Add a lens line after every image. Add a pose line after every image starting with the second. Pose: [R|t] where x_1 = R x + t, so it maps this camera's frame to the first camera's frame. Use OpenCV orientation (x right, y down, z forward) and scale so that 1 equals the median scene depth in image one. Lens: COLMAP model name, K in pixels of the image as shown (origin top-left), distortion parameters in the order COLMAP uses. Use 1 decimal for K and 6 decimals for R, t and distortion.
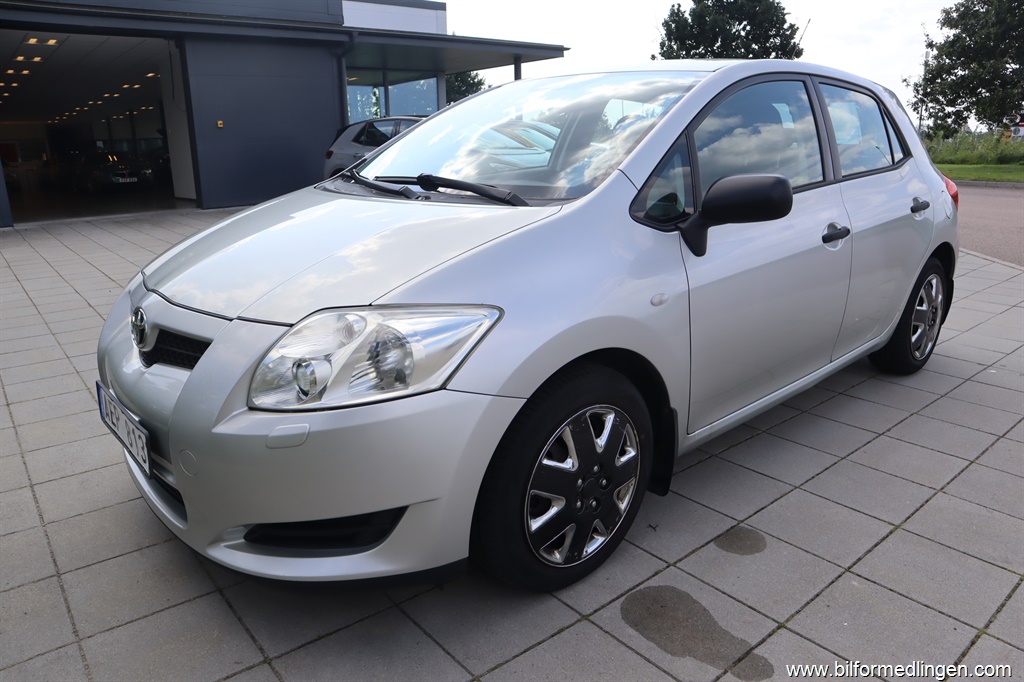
lens RADIAL K [[704.0, 0, 507.6], [0, 704.0, 344.4], [0, 0, 1]] dist [-0.124838, 0.069963]
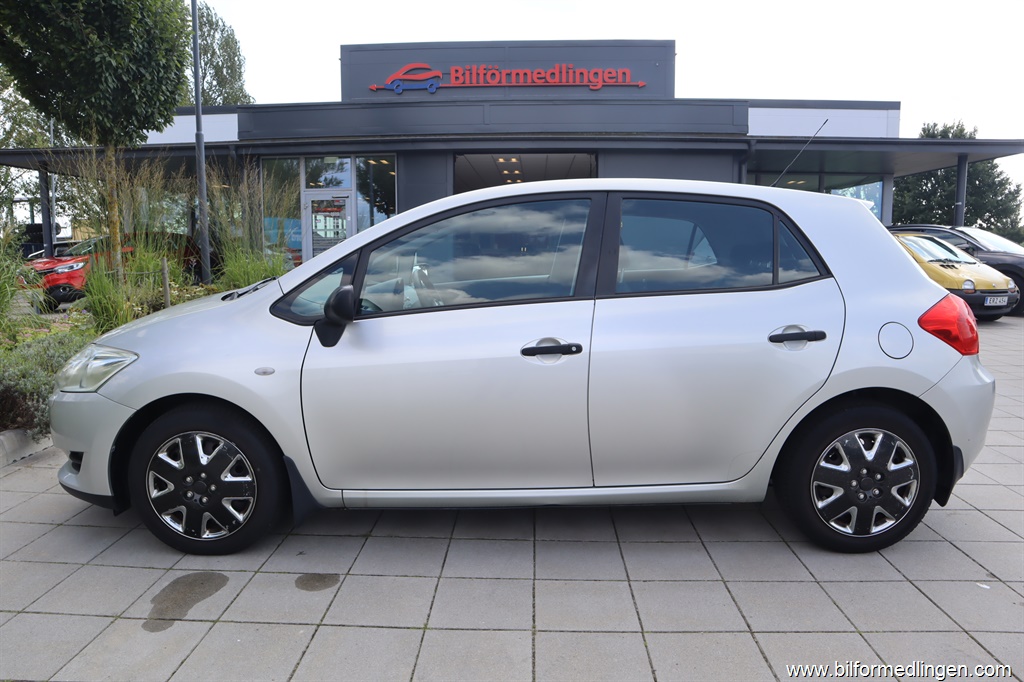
lens RADIAL K [[704.0, 0, 507.6], [0, 704.0, 344.4], [0, 0, 1]] dist [-0.124838, 0.069963]
pose [[0.750671, 0.107658, -0.651846, 1.327746], [-0.194984, 0.978788, -0.062890, -0.110927], [0.631248, 0.174310, 0.755739, 0.225854]]
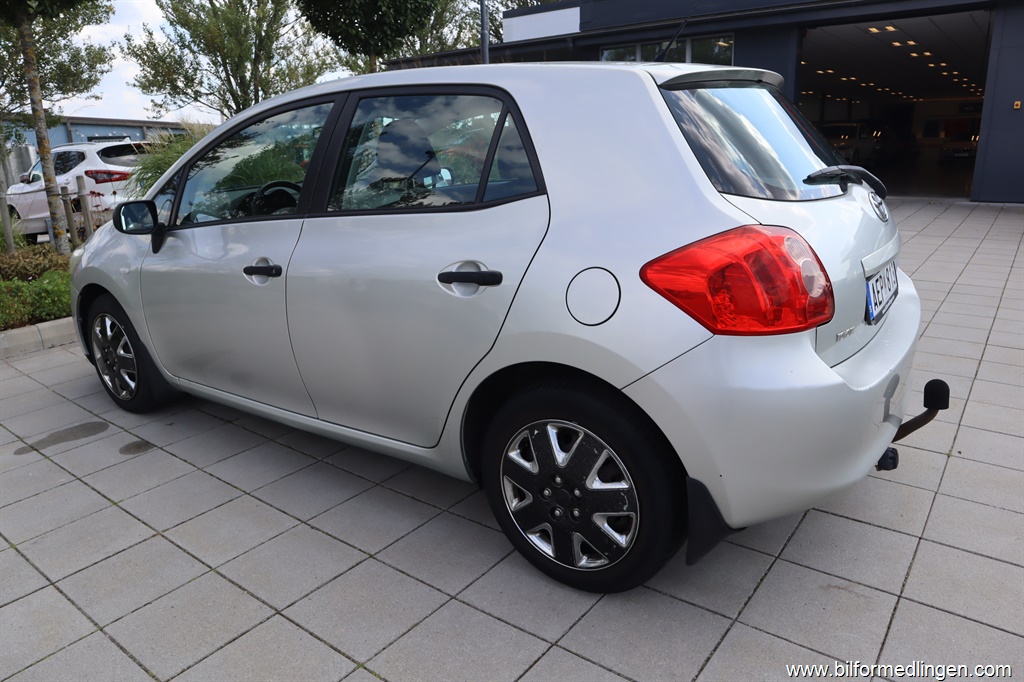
lens RADIAL K [[704.0, 0, 507.6], [0, 704.0, 344.4], [0, 0, 1]] dist [-0.124838, 0.069963]
pose [[0.230066, 0.282258, -0.931343, 1.802160], [-0.245111, 0.942969, 0.225232, -0.440626], [0.941801, 0.176465, 0.286130, 1.286211]]
